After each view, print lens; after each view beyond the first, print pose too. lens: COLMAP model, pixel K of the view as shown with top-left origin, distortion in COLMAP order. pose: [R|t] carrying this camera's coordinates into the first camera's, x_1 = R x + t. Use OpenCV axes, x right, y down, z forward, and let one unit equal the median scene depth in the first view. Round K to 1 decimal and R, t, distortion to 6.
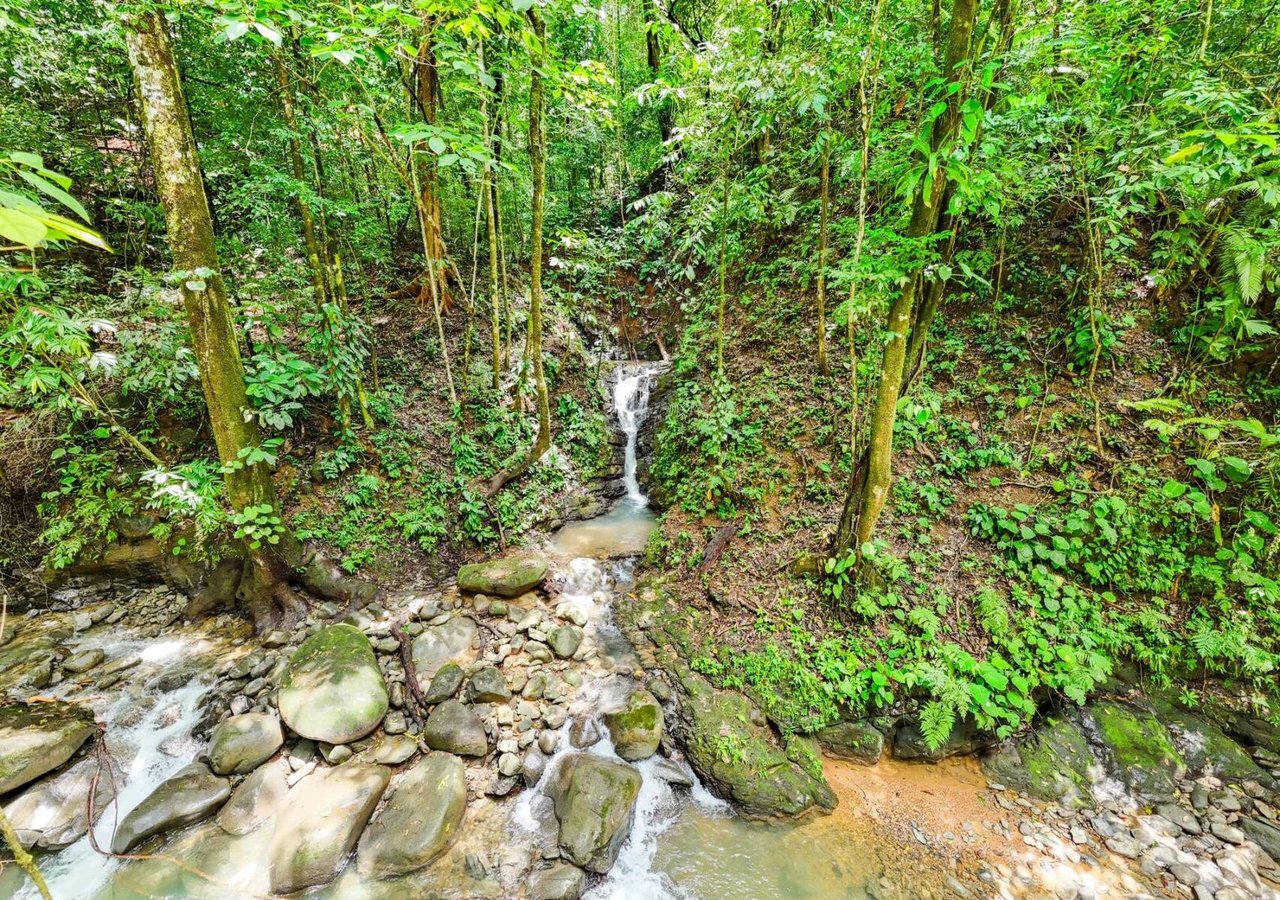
lens RADIAL K [[499.6, 0, 640.0], [0, 499.6, 450.0], [0, 0, 1]] dist [-0.003027, -0.000669]
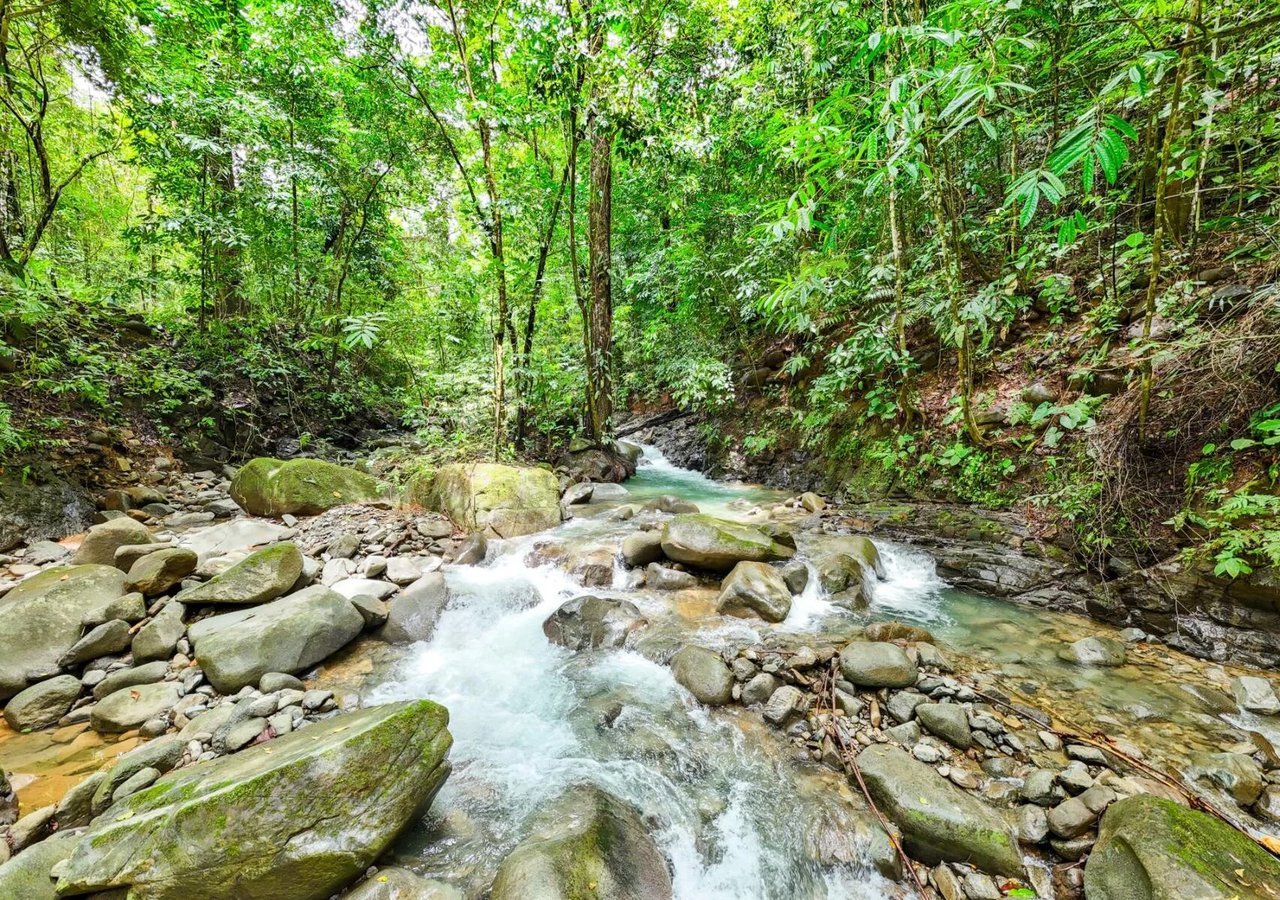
lens RADIAL K [[499.6, 0, 640.0], [0, 499.6, 450.0], [0, 0, 1]] dist [-0.003027, -0.000669]
pose [[0.108063, 0.064349, -0.992059, -0.714783], [-0.232285, 0.971915, 0.037740, 0.232892], [0.966626, 0.226363, 0.119976, 0.292879]]
